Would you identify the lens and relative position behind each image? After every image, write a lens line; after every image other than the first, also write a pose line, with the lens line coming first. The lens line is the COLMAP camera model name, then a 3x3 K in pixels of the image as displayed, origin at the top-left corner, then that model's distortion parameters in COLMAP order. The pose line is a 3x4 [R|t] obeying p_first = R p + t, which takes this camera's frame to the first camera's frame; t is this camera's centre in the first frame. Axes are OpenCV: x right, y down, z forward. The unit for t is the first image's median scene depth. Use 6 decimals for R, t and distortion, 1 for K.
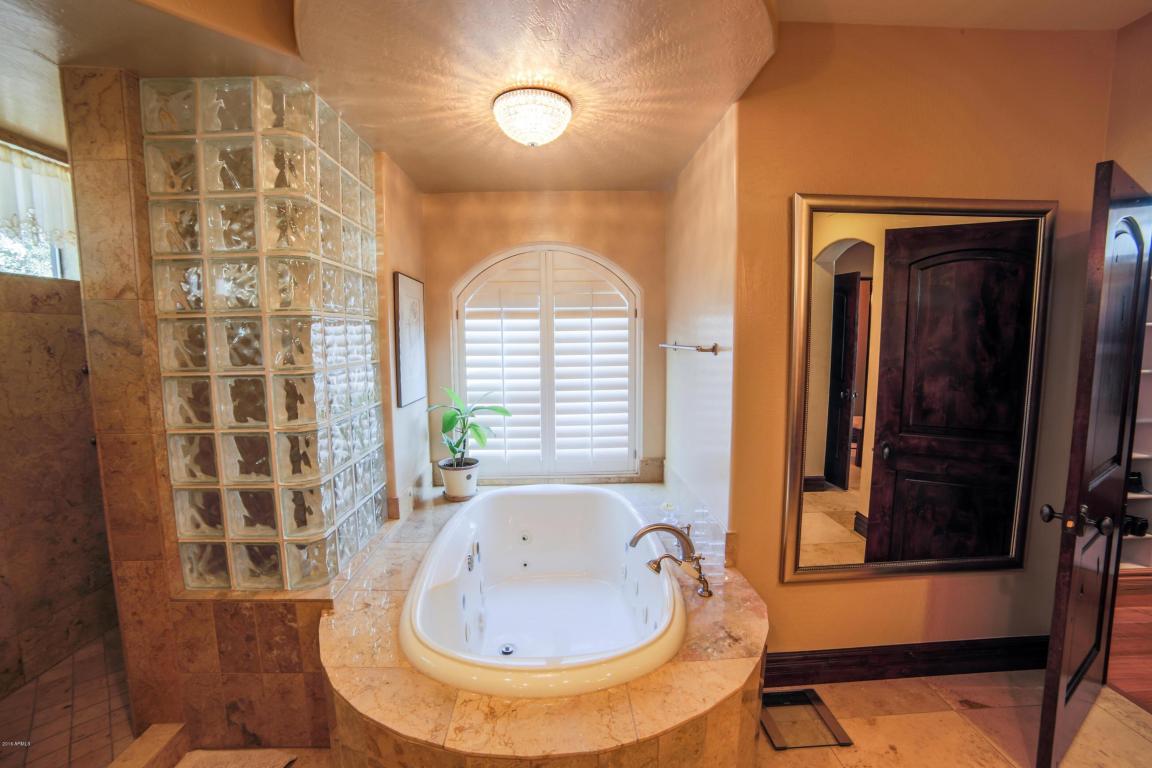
lens RADIAL K [[502.9, 0, 576.0], [0, 502.9, 384.0], [0, 0, 1]] dist [-0.107075, 0.042277]
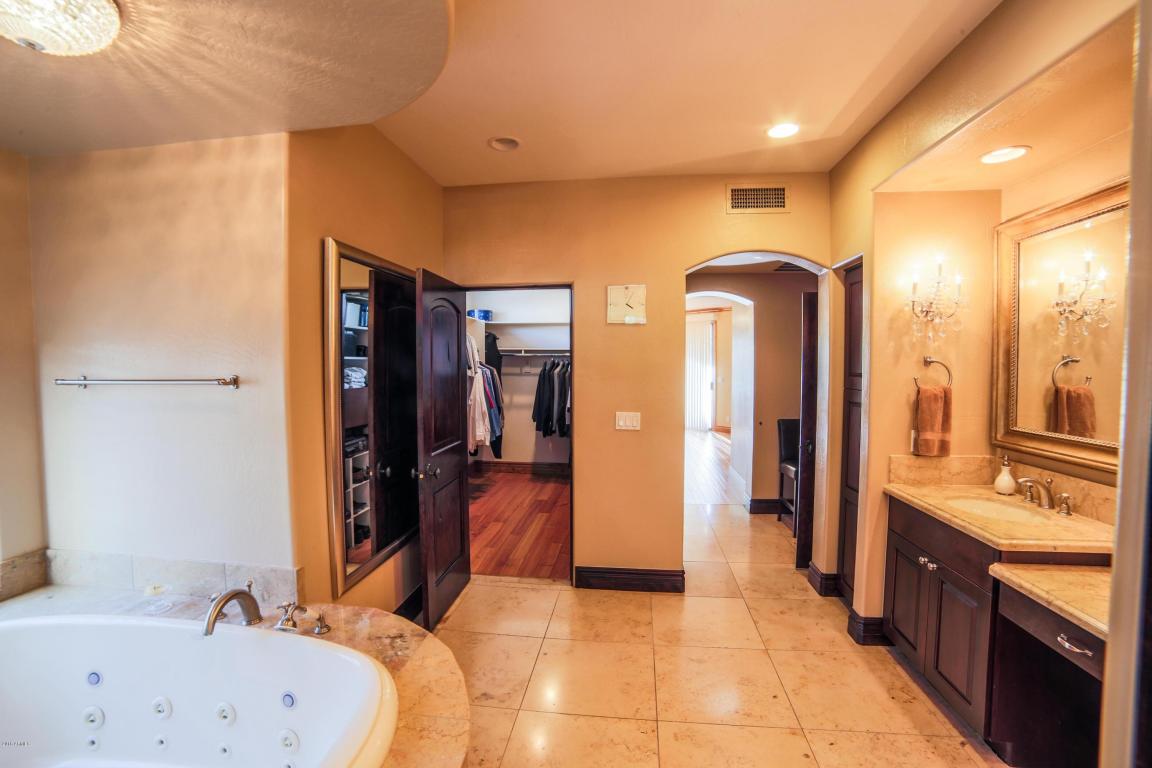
lens RADIAL K [[502.9, 0, 576.0], [0, 502.9, 384.0], [0, 0, 1]] dist [-0.107075, 0.042277]
pose [[0.161543, -0.029994, 0.986410, -0.516971], [0.093037, 0.995549, 0.015036, -0.023626], [-0.982470, 0.089344, 0.163615, 0.275472]]
